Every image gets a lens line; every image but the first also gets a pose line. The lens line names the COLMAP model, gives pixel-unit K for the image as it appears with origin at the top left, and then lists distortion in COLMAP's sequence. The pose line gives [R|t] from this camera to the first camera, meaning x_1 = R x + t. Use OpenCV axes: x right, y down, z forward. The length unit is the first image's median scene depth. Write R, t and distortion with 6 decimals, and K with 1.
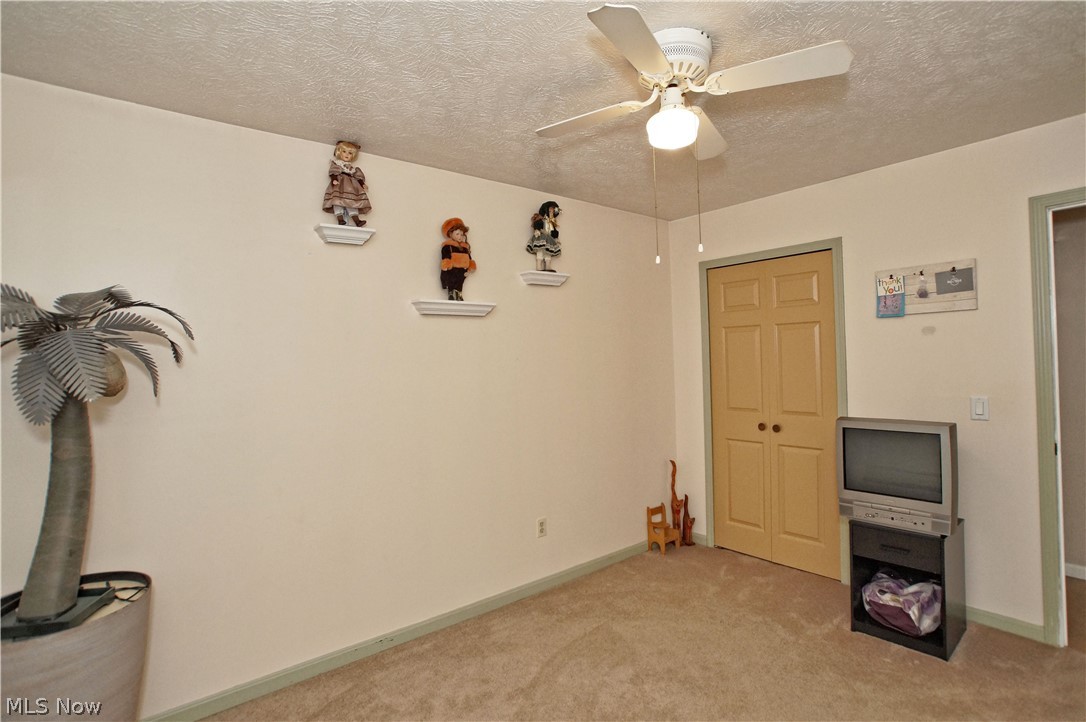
lens RADIAL K [[537.1, 0, 552.7], [0, 537.1, 359.7], [0, 0, 1]] dist [-0.081154, 0.045441]
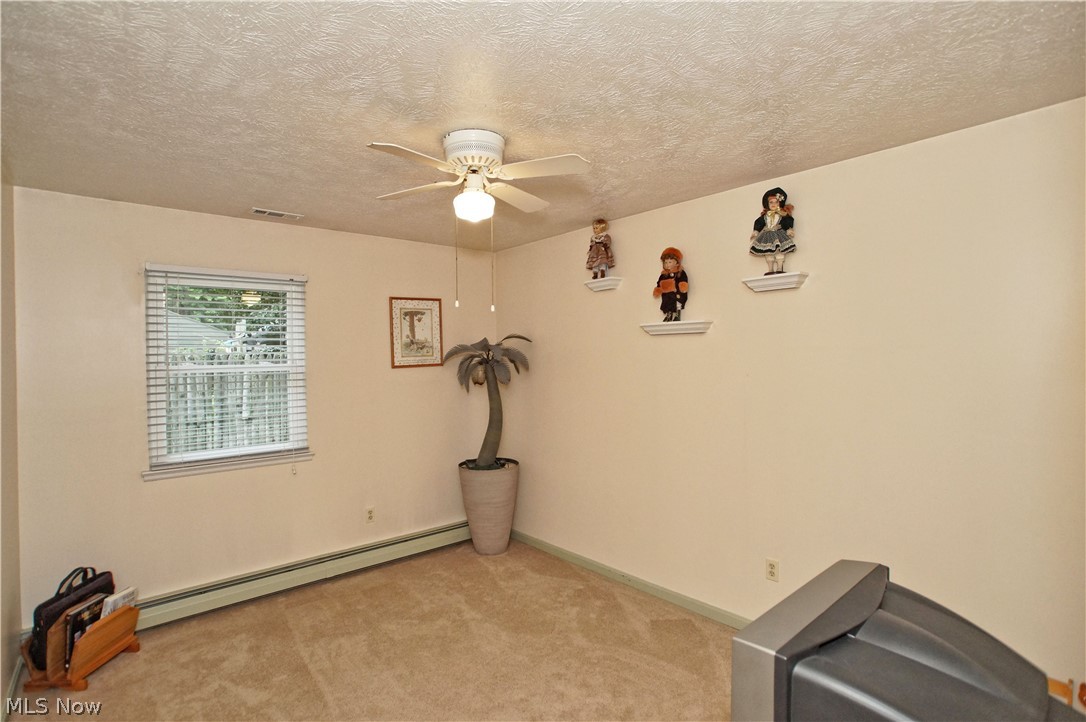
lens RADIAL K [[537.1, 0, 552.7], [0, 537.1, 359.7], [0, 0, 1]] dist [-0.081154, 0.045441]
pose [[0.025968, 0.033509, -0.999101, 1.064032], [0.011035, 0.999368, 0.033805, -0.079834], [0.999602, -0.011903, 0.025582, 0.815094]]
